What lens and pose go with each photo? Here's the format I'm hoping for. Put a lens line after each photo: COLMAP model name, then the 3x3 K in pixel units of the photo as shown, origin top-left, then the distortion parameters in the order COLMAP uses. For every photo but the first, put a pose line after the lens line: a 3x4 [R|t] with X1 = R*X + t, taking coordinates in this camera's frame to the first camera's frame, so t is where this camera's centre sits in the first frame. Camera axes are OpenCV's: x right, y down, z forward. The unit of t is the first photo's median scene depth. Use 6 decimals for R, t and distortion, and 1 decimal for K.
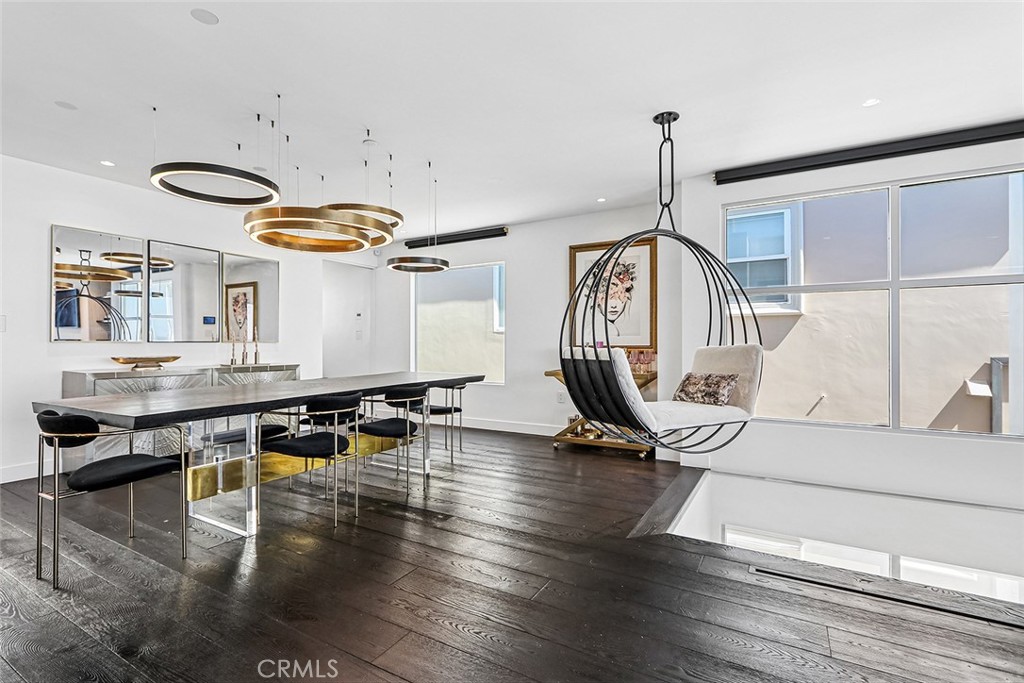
lens RADIAL K [[468.1, 0, 510.6], [0, 468.1, 346.8], [0, 0, 1]] dist [0.002161, -0.002299]
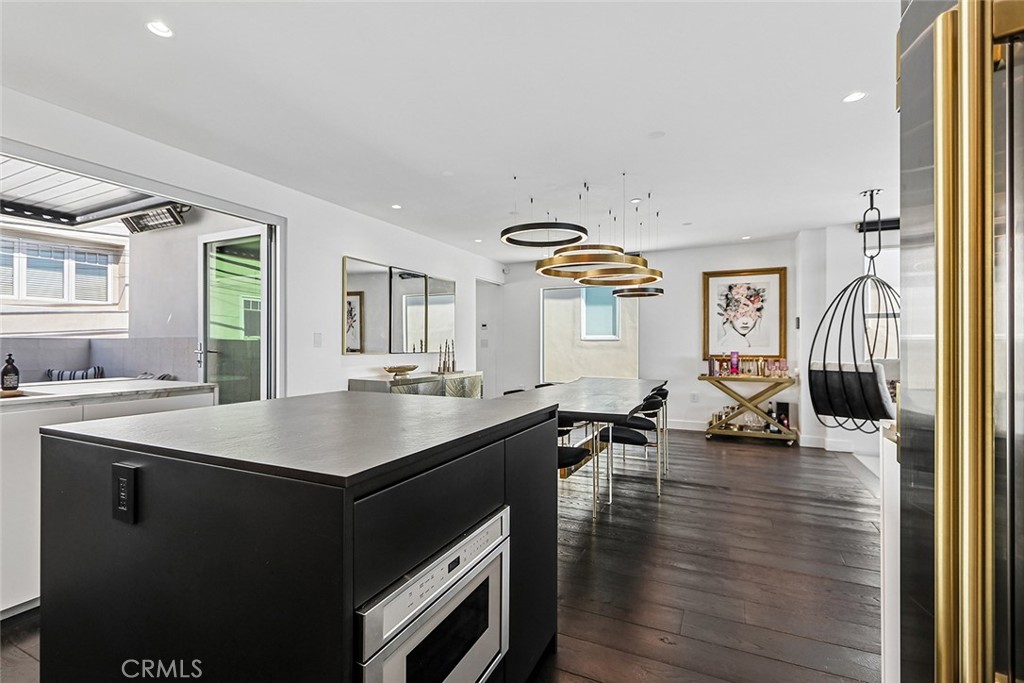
lens RADIAL K [[468.1, 0, 489.5], [0, 468.1, 347.0], [0, 0, 1]] dist [0.002161, -0.002299]
pose [[0.996952, 0.000547, 0.078012, -0.557099], [-0.000861, 0.999992, 0.003988, -0.028303], [-0.078009, -0.004043, 0.996944, -0.173995]]
